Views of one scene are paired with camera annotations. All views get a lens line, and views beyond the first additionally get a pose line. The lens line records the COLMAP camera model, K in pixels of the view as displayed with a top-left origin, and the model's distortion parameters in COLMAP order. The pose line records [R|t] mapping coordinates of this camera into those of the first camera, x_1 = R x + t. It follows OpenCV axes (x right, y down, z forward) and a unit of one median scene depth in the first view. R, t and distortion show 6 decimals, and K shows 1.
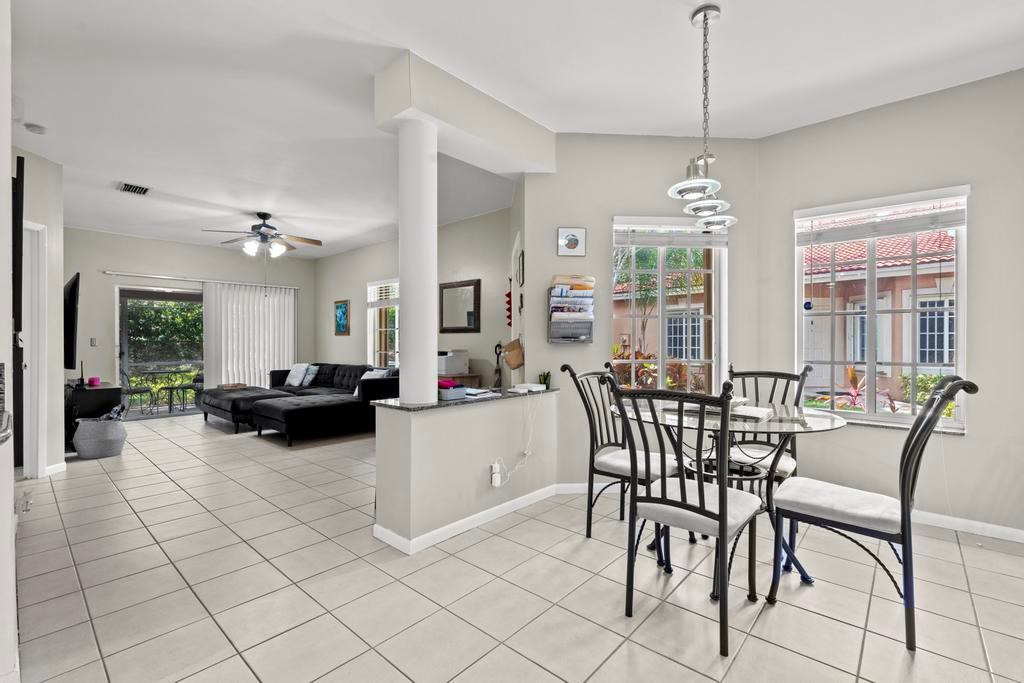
lens RADIAL K [[451.0, 0, 512.0], [0, 451.0, 341.5], [0, 0, 1]] dist [-0.009170, -0.000042]
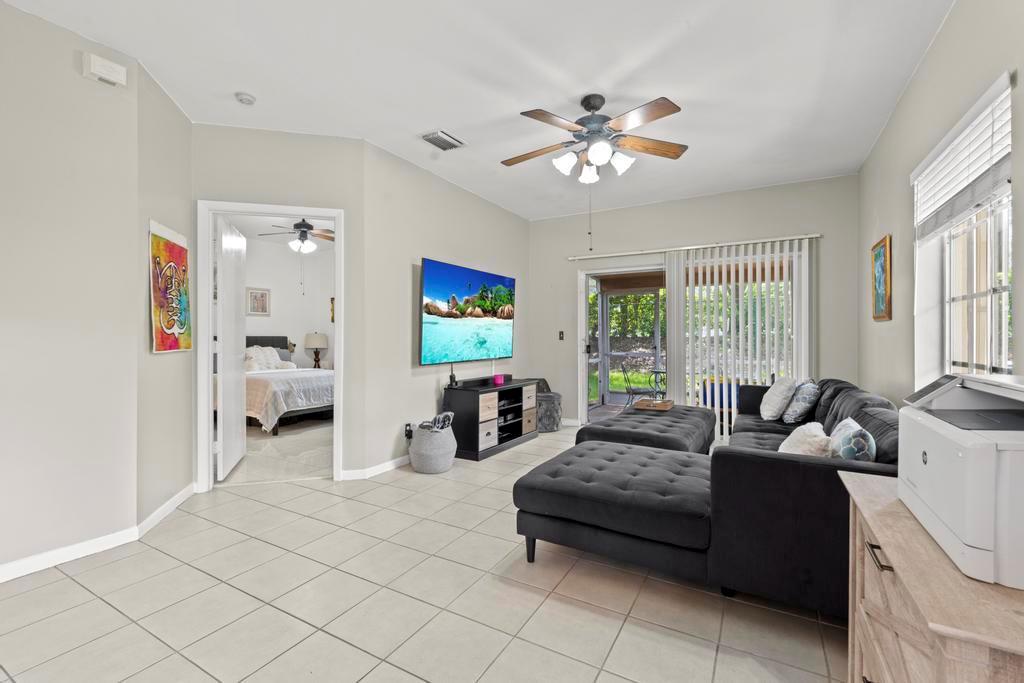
lens RADIAL K [[451.0, 0, 512.0], [0, 451.0, 341.5], [0, 0, 1]] dist [-0.009170, -0.000042]
pose [[0.209679, 0.008101, -0.977737, -0.026276], [-0.001085, 0.999967, 0.008052, 0.003476], [0.977770, -0.000628, 0.209681, 0.585178]]
